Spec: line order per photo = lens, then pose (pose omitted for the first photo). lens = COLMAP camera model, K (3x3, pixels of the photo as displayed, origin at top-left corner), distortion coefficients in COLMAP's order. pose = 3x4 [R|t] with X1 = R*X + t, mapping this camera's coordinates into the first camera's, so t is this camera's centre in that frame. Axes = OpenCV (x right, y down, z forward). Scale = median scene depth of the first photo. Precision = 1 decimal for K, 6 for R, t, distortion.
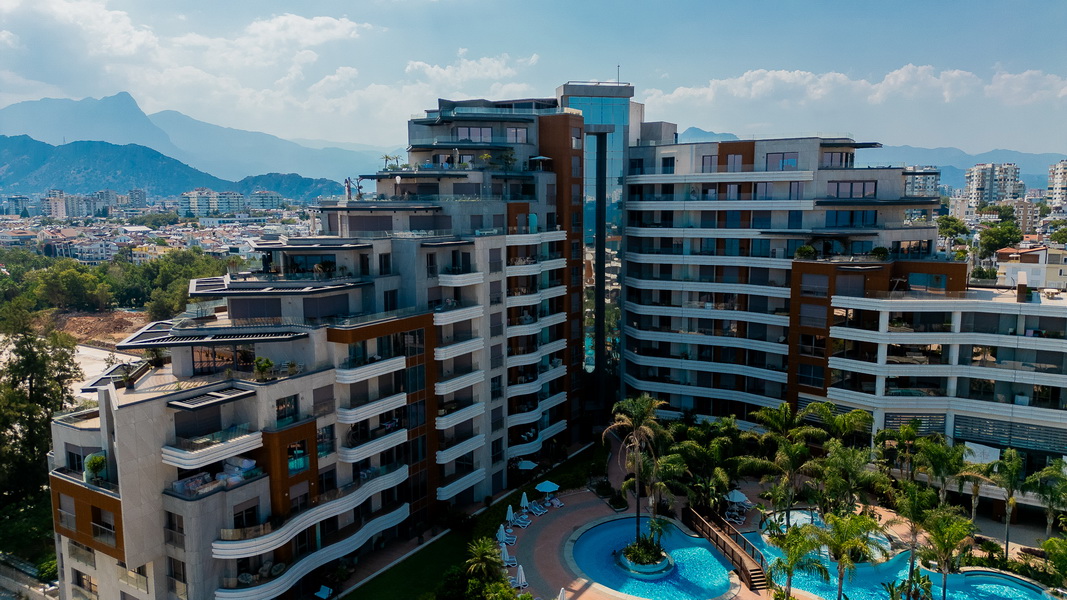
lens RADIAL K [[748.7, 0, 537.1], [0, 748.7, 303.1], [0, 0, 1]] dist [0.069208, -0.065536]
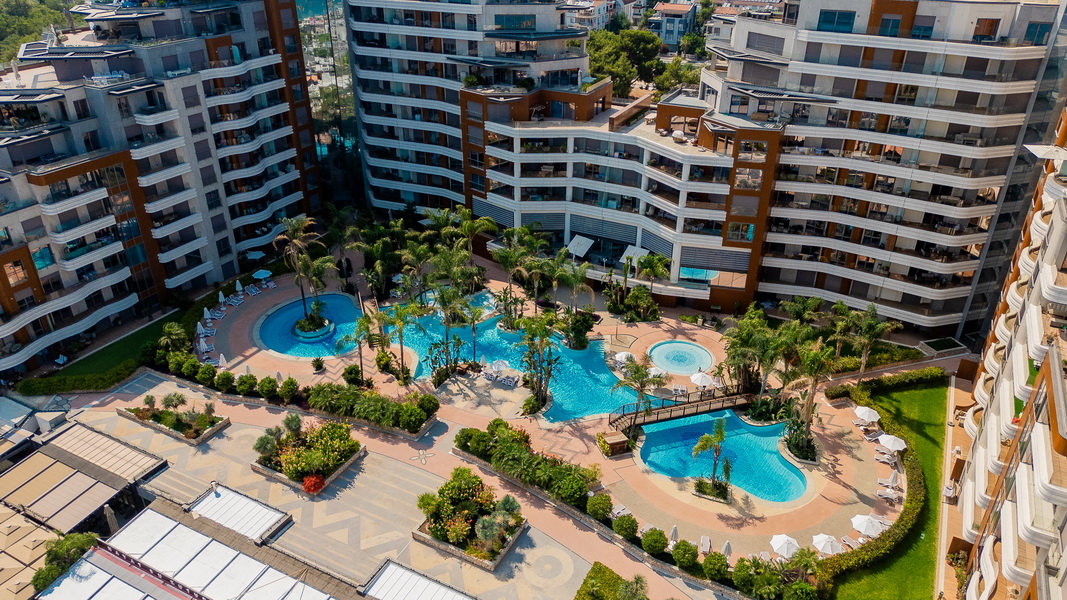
lens RADIAL K [[748.7, 0, 536.9], [0, 748.7, 300.7], [0, 0, 1]] dist [0.069208, -0.065536]
pose [[0.997519, -0.024979, 0.065822, 0.415967], [0.000251, 0.936198, 0.351473, -0.182043], [-0.070402, -0.350585, 0.933881, -0.296757]]
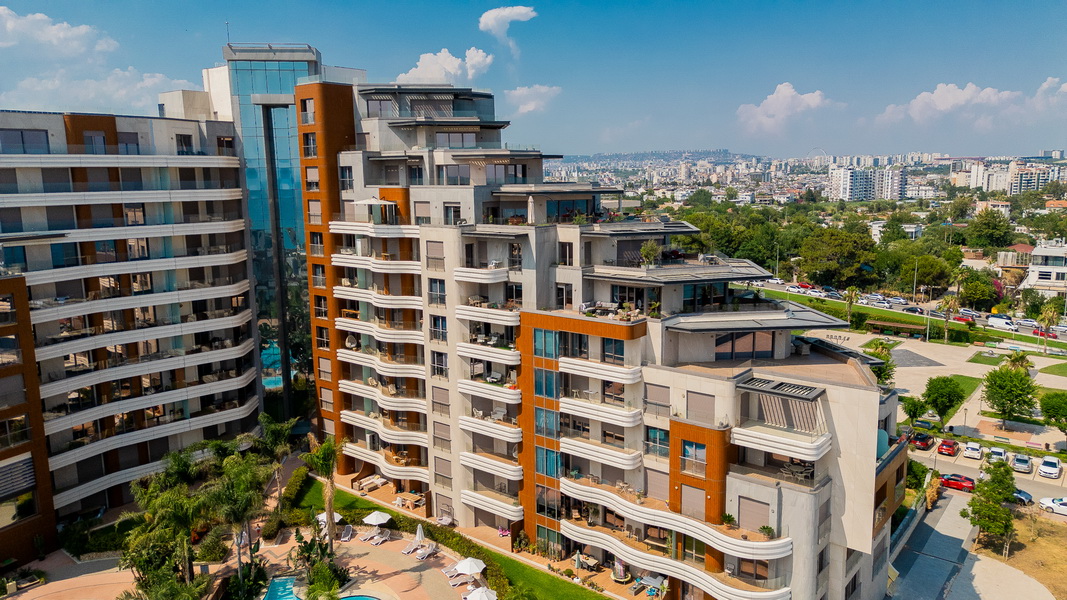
lens RADIAL K [[748.7, 0, 536.6], [0, 748.7, 296.4], [0, 0, 1]] dist [0.069208, -0.065536]
pose [[0.130157, -0.157004, 0.978984, 0.112763], [0.153453, 0.978675, 0.136553, -0.028113], [-0.979546, 0.132455, 0.151474, 0.147073]]
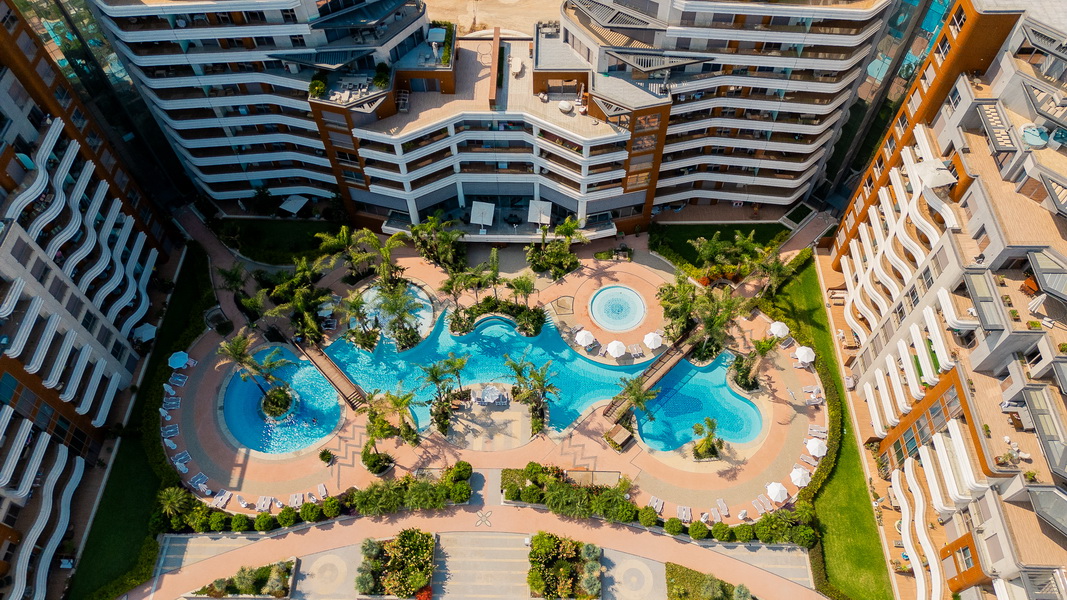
lens RADIAL K [[748.7, 0, 534.3], [0, 748.7, 297.7], [0, 0, 1]] dist [0.069208, -0.065536]
pose [[0.862230, -0.426702, 0.272918, 0.225329], [0.078547, 0.644935, 0.760190, -0.735657], [-0.500389, -0.634022, 0.589599, 0.042939]]
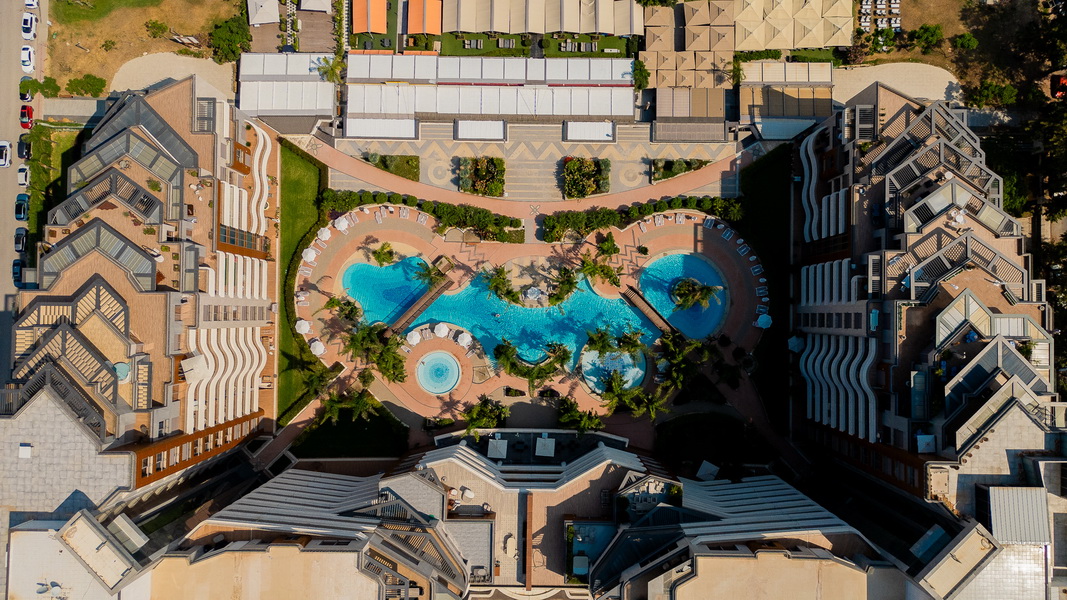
lens RADIAL K [[748.7, 0, 538.0], [0, 748.7, 297.2], [0, 0, 1]] dist [0.069208, -0.065536]
pose [[-0.857423, 0.514594, -0.004409, 0.433981], [-0.064201, -0.098464, 0.993068, -1.410240], [0.510592, 0.851762, 0.117462, 0.515798]]
